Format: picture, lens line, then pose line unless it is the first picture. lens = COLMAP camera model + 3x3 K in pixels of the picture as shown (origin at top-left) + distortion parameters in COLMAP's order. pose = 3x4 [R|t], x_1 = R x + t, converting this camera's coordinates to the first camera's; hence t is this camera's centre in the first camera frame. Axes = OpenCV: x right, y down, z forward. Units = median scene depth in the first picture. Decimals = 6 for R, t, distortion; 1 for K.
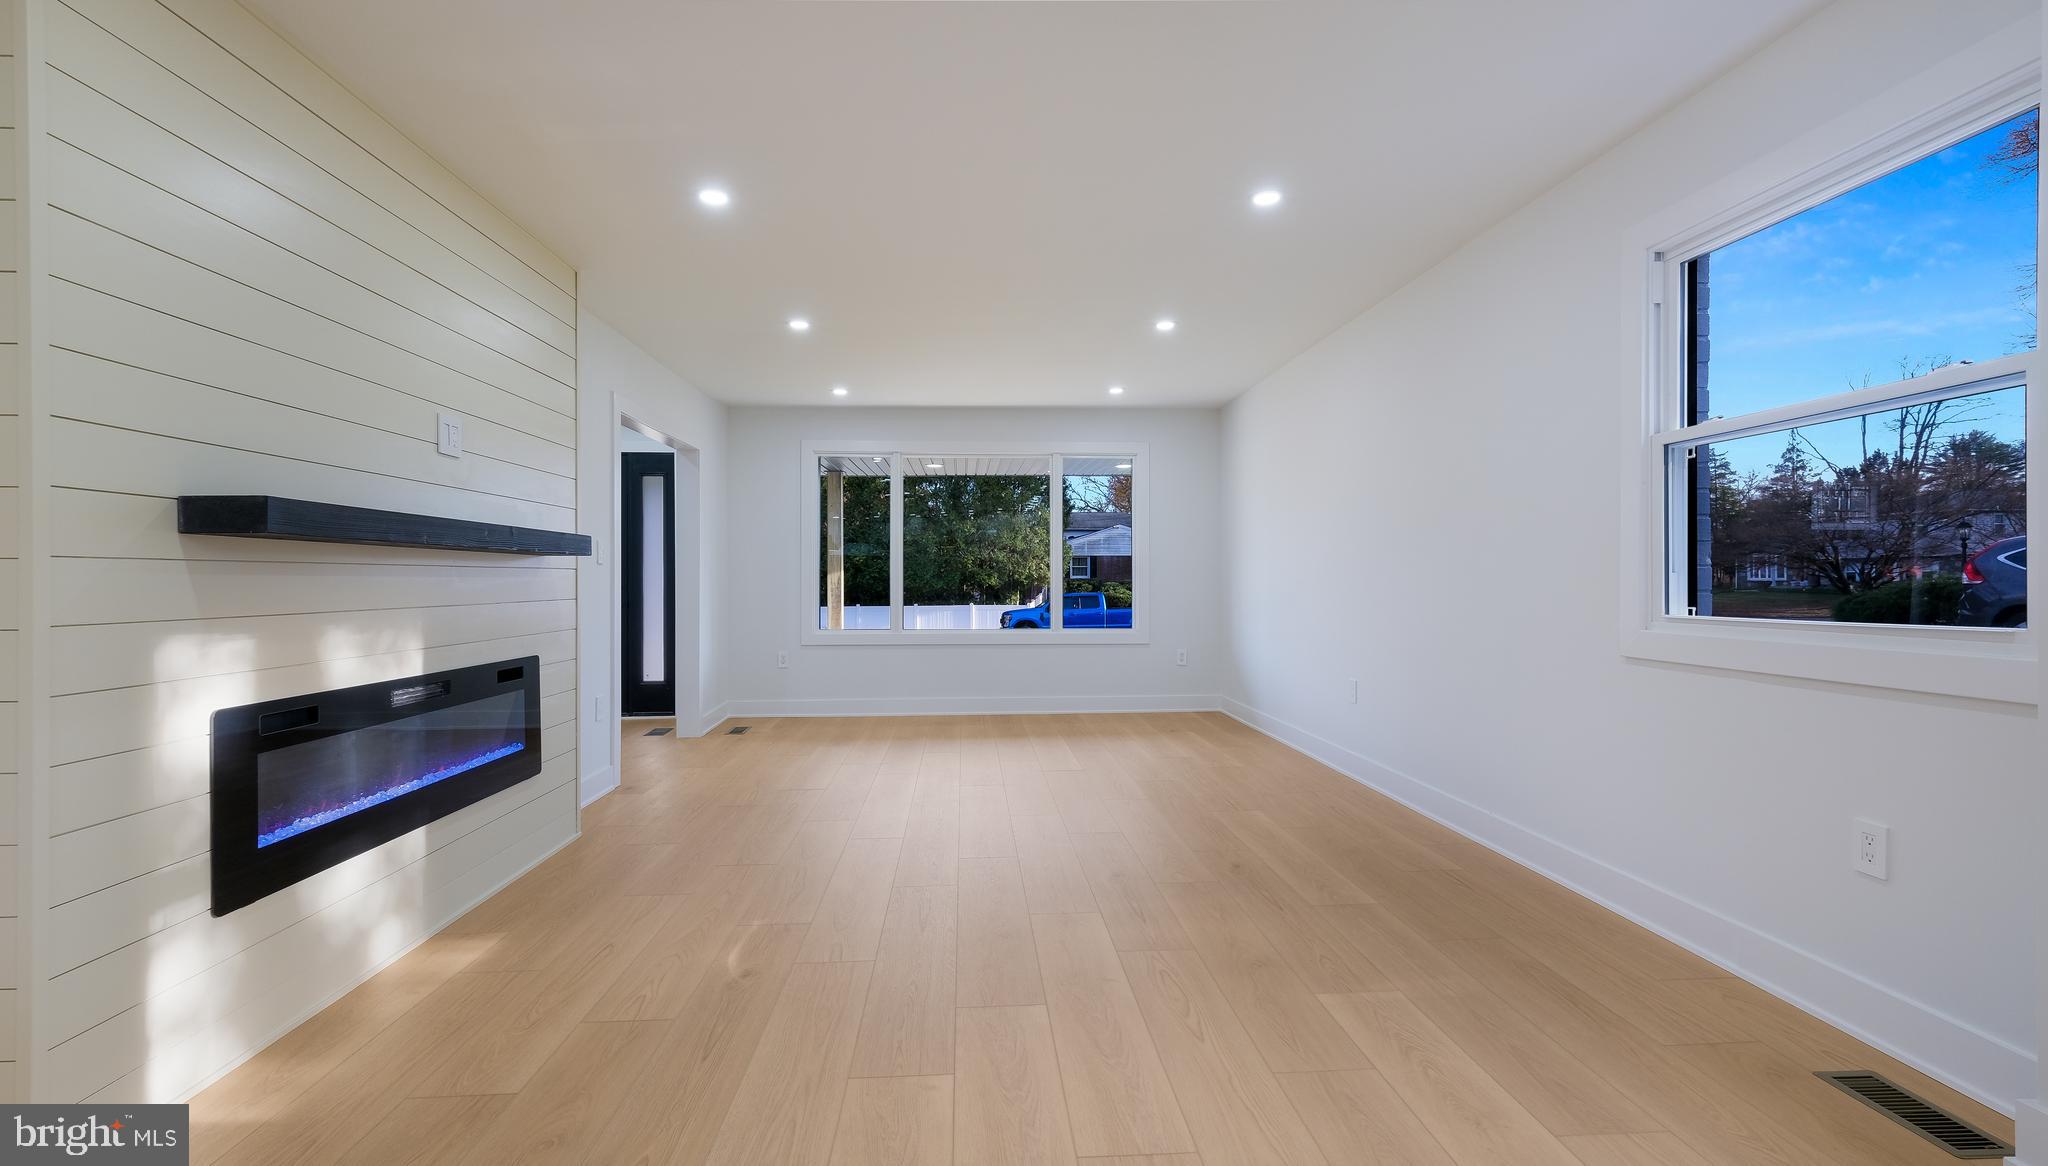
lens RADIAL K [[864.7, 0, 1020.0], [0, 864.7, 591.0], [0, 0, 1]] dist [-0.000162, -0.000005]
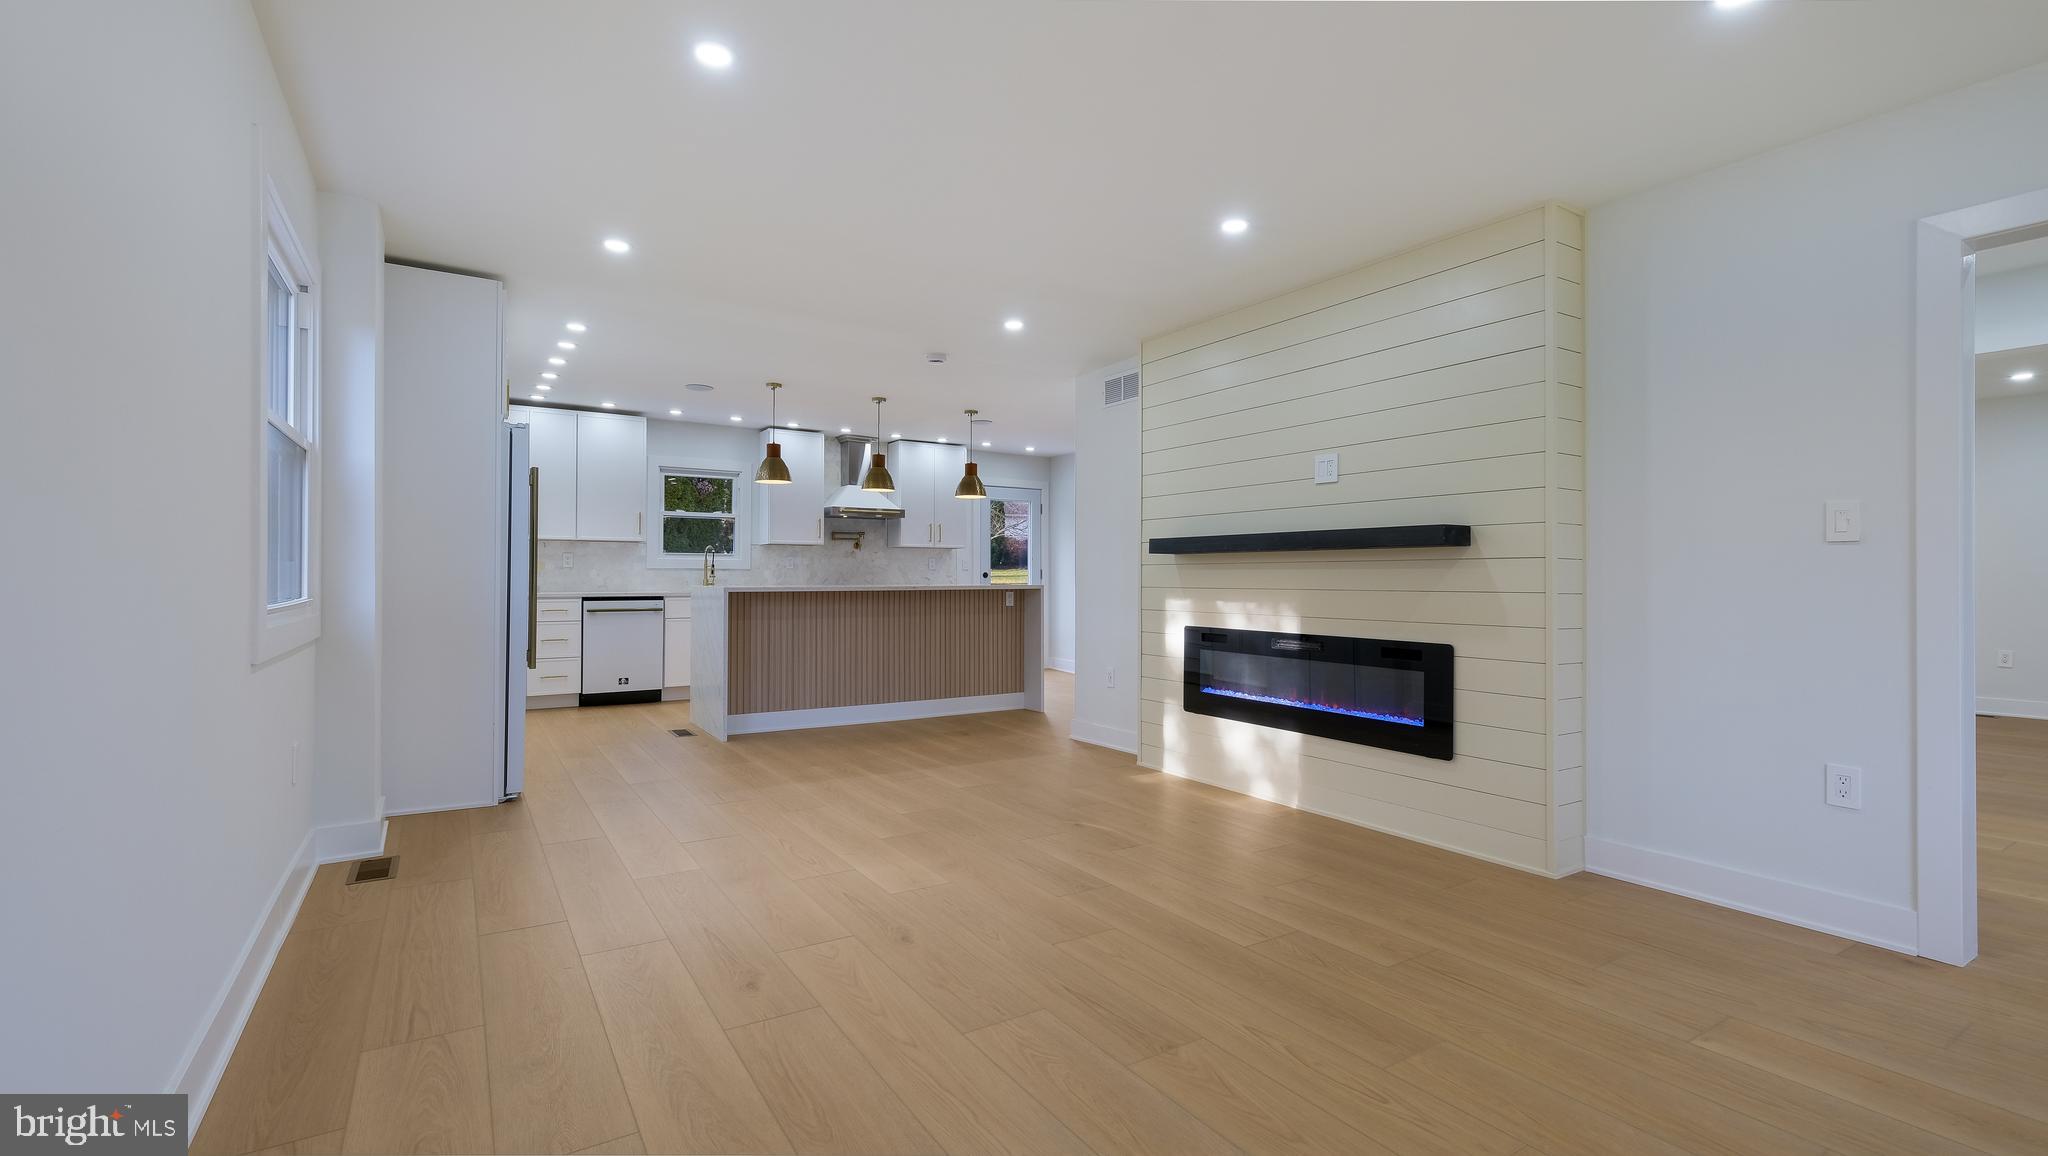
lens RADIAL K [[893.4, 0, 1018.8], [0, 893.4, 561.8], [0, 0, 1]] dist [-0.000774, -0.000176]
pose [[-0.875526, -0.009343, -0.483081, 0.587945], [-0.004102, 0.999921, -0.011903, -0.012085], [0.483154, -0.008440, -0.875495, 2.494553]]
